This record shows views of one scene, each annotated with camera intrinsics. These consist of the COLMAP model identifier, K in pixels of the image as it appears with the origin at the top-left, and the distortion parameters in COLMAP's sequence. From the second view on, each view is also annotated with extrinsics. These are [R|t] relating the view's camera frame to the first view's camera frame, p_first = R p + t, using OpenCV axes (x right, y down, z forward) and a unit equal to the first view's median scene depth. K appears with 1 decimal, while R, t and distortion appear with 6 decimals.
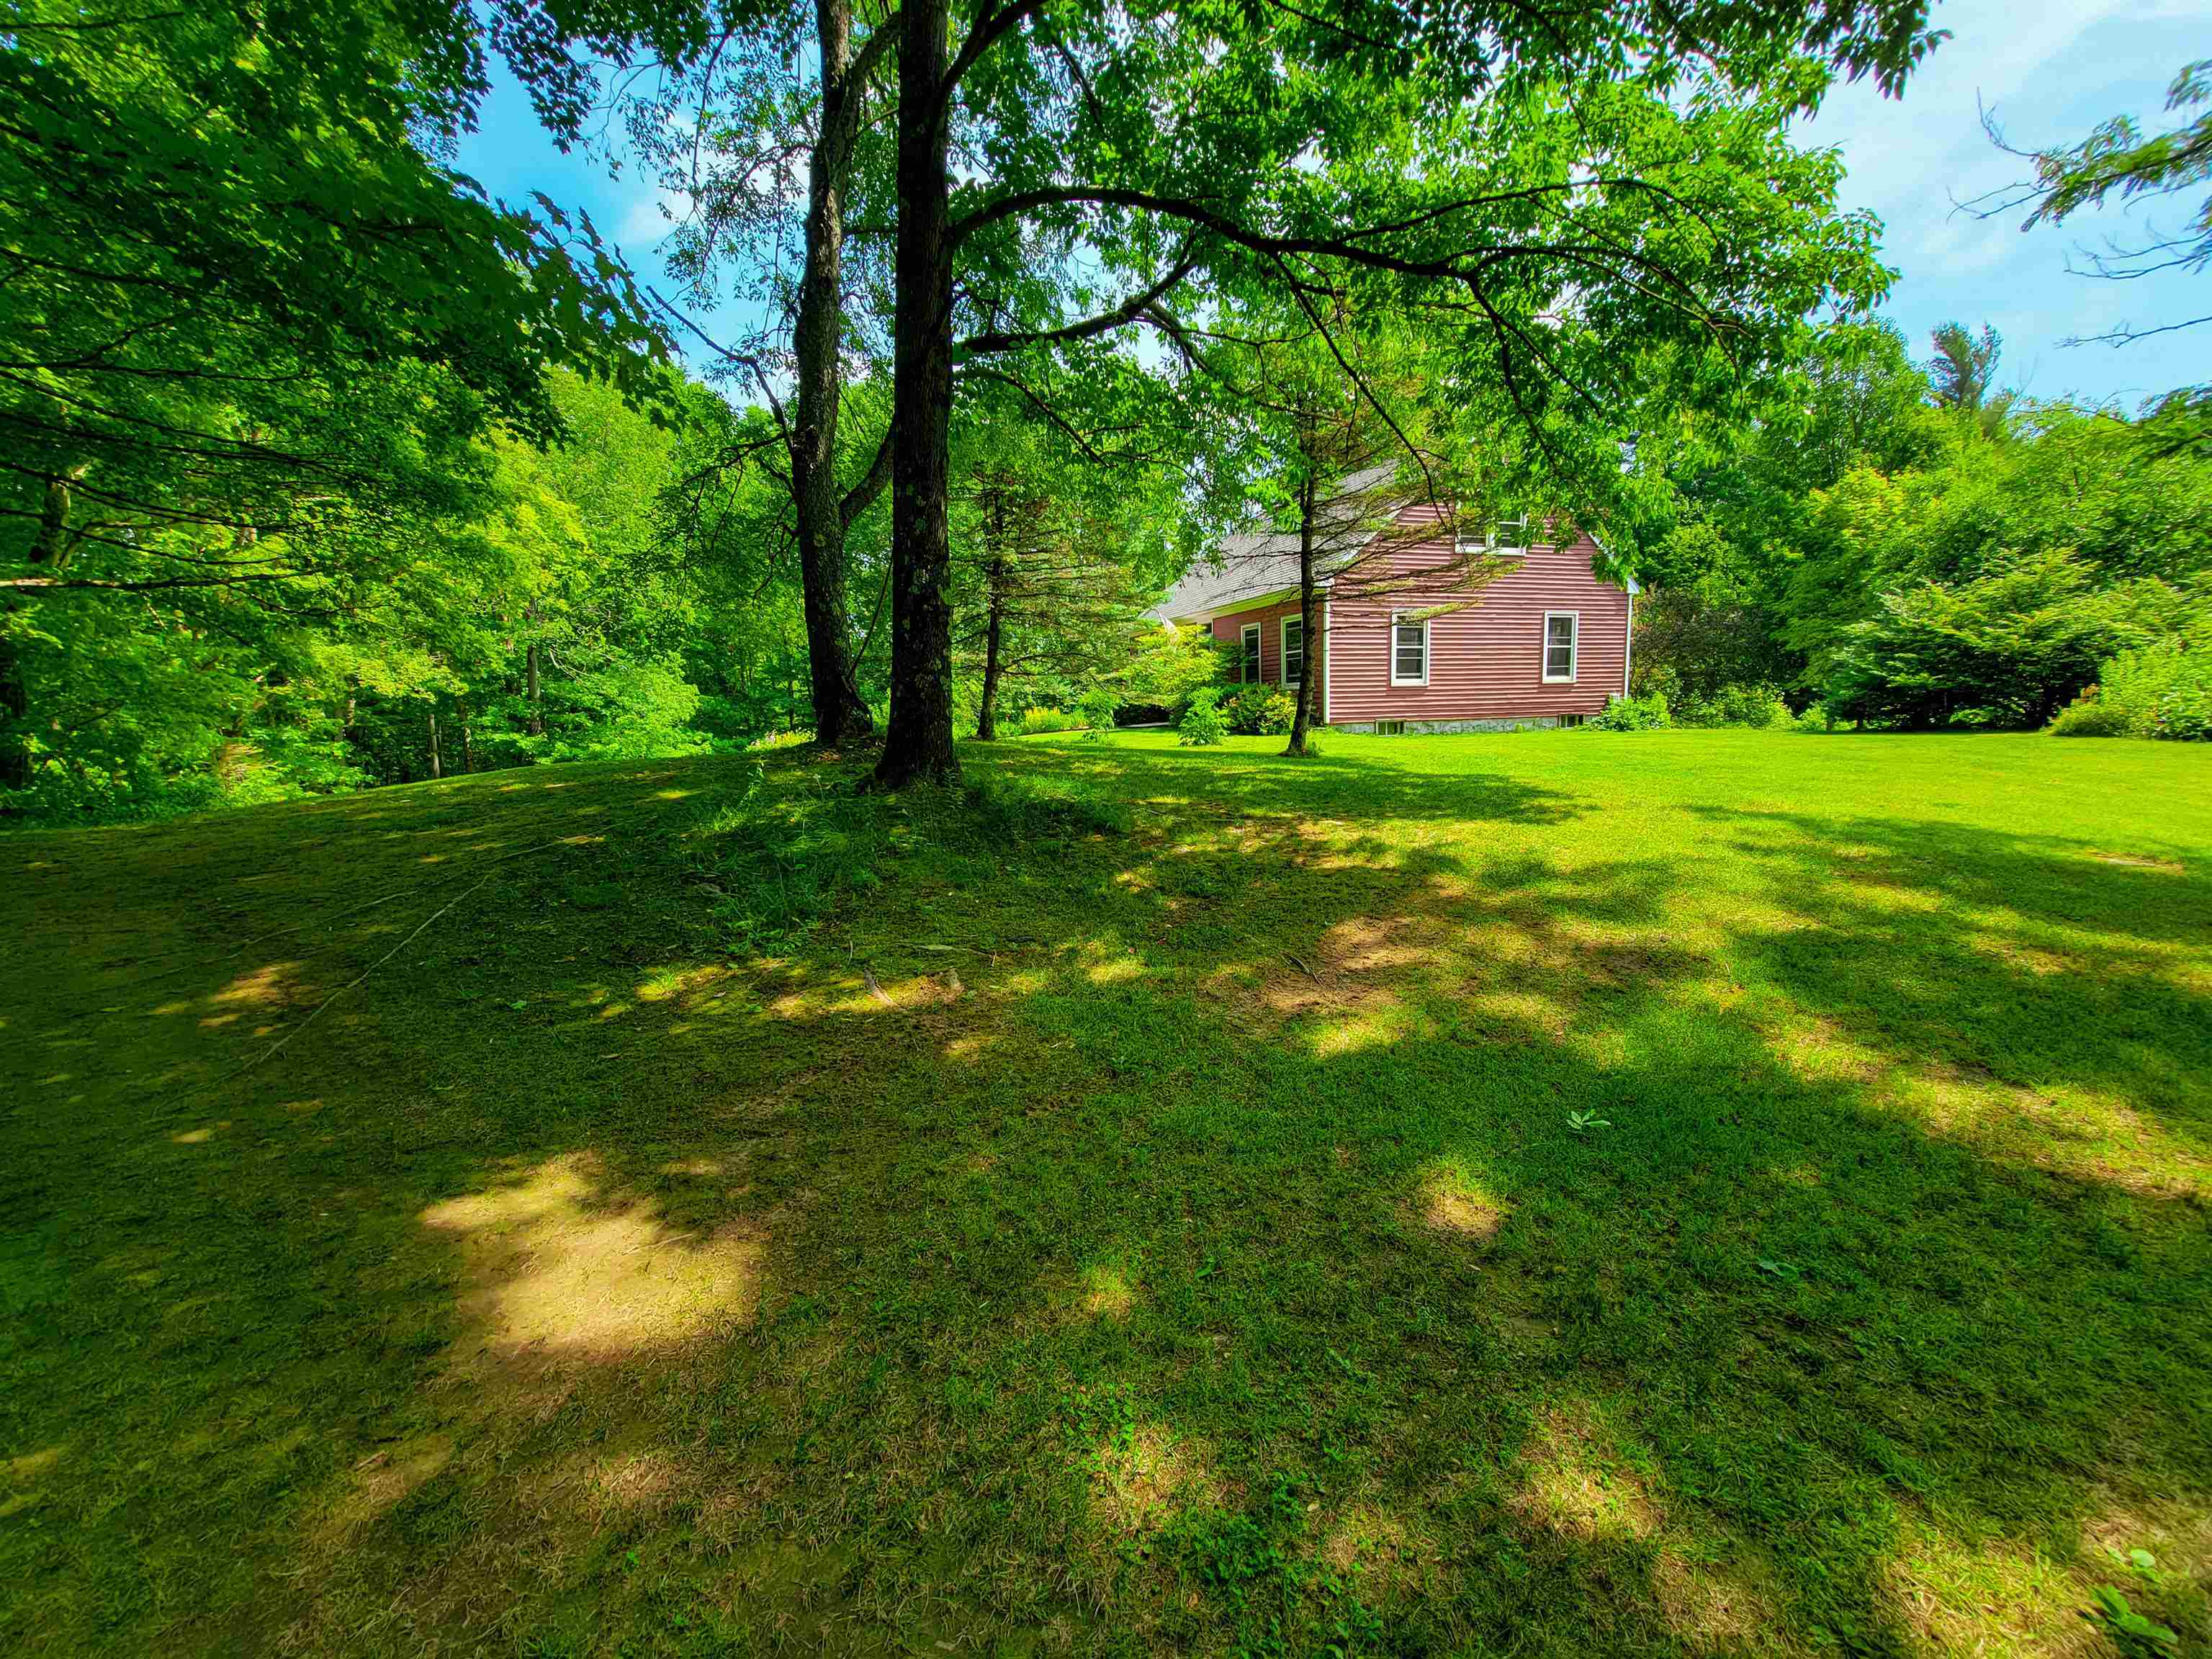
lens RADIAL K [[903.8, 0, 1101.8], [0, 903.8, 826.1], [0, 0, 1]] dist [-0.007046, 0.000759]
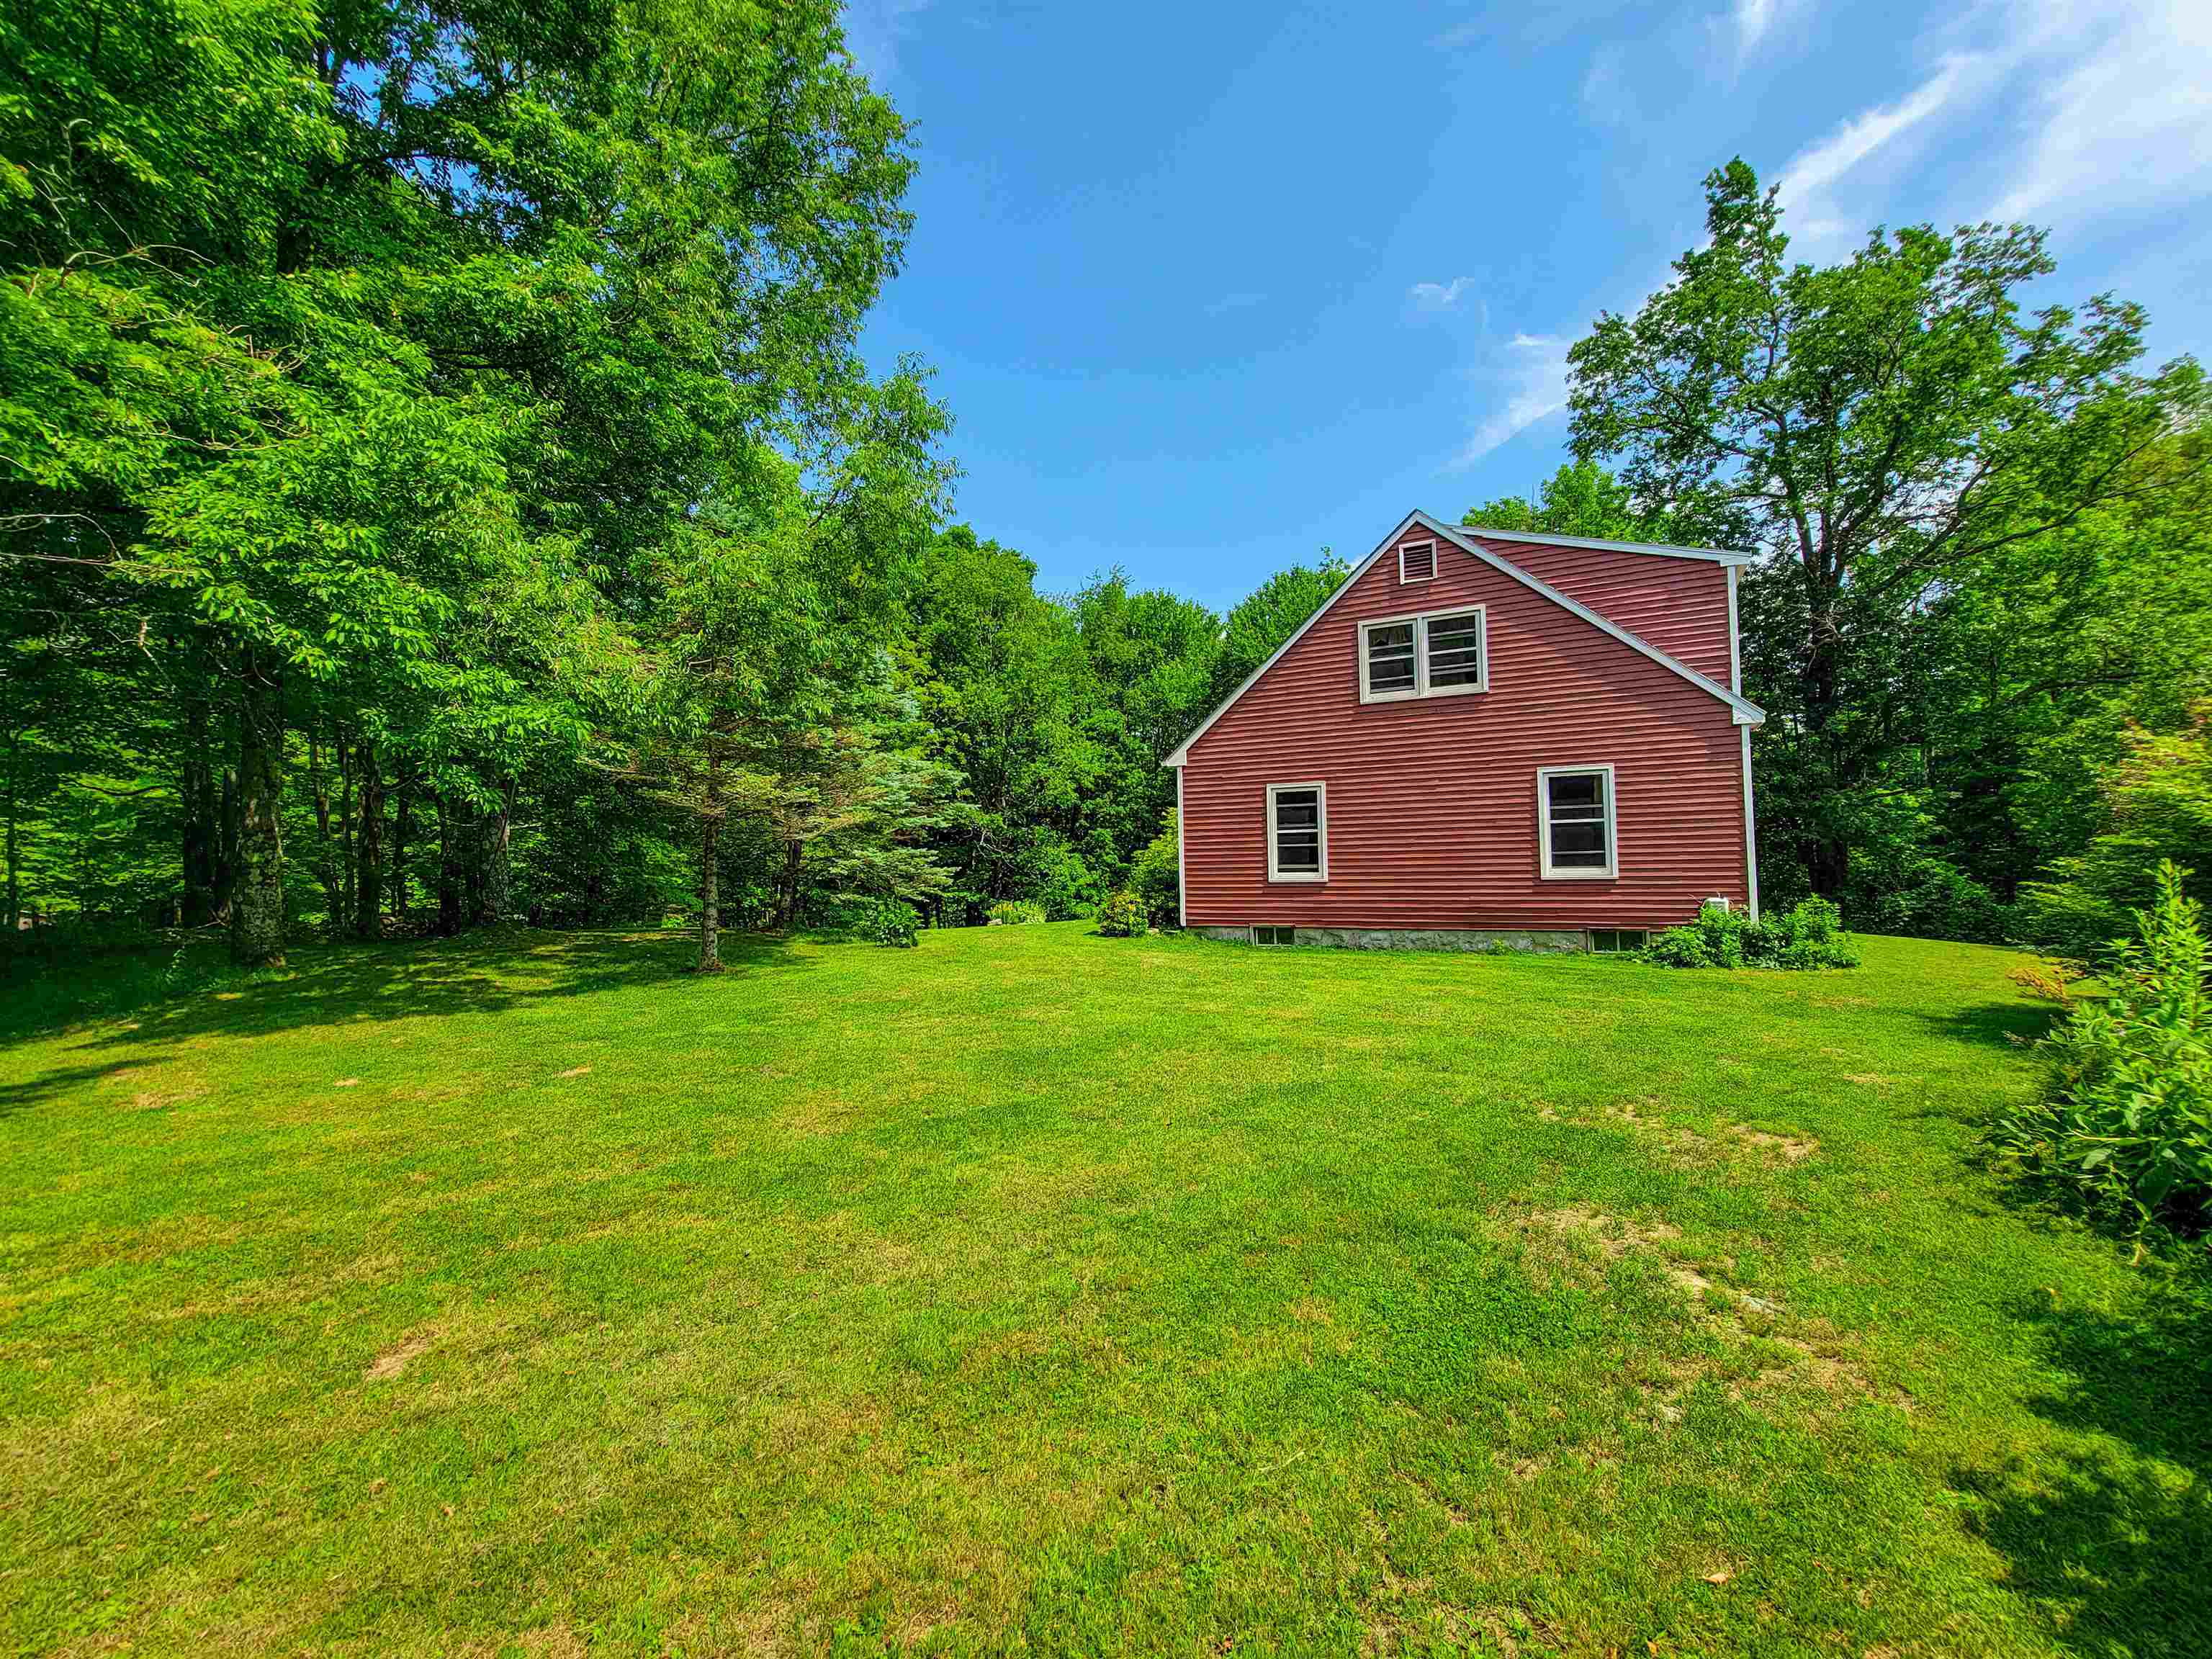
lens RADIAL K [[903.8, 0, 1106.1], [0, 903.8, 835.9], [0, 0, 1]] dist [-0.007046, 0.000759]
pose [[0.720180, -0.018175, -0.693549, 0.747598], [-0.097169, 0.987162, -0.126769, -0.080448], [0.686949, 0.158688, 0.709168, 0.341836]]
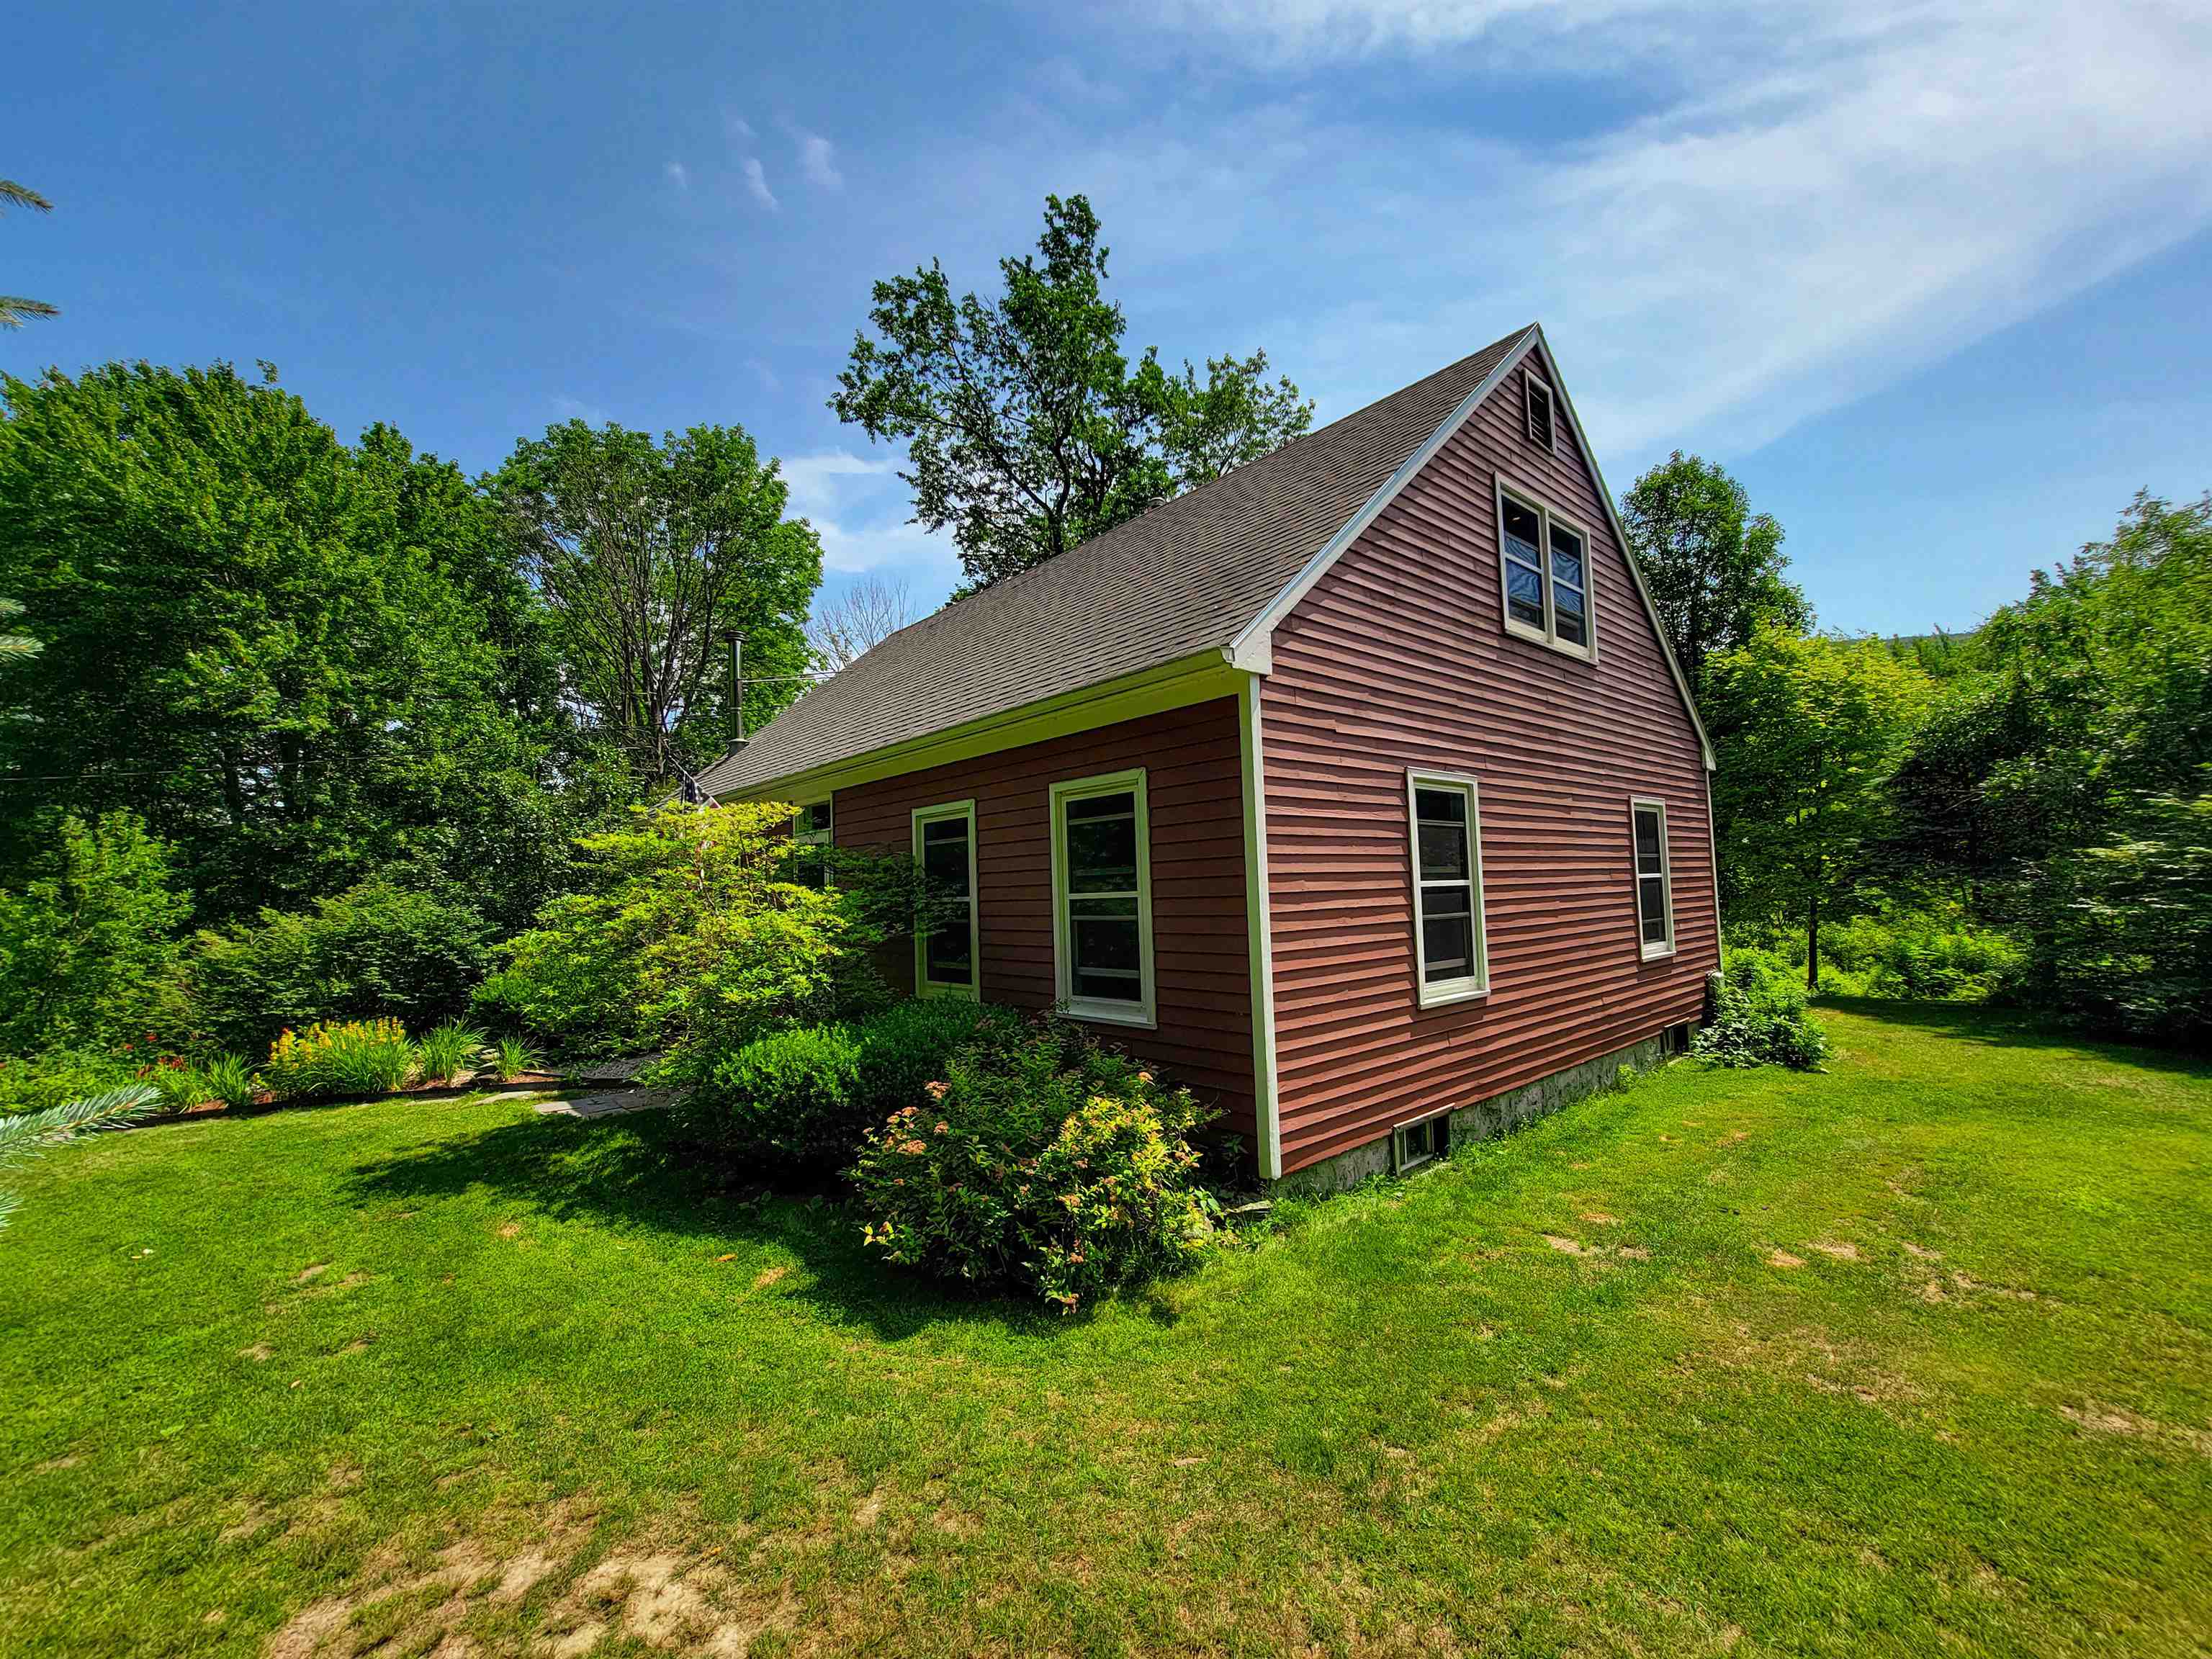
lens RADIAL K [[903.8, 0, 1110.7], [0, 903.8, 827.1], [0, 0, 1]] dist [-0.007046, 0.000759]
pose [[0.923487, 0.023996, 0.382879, 0.101248], [0.058446, 0.977591, -0.202239, -0.157045], [-0.379152, 0.209143, 0.901390, 0.737442]]
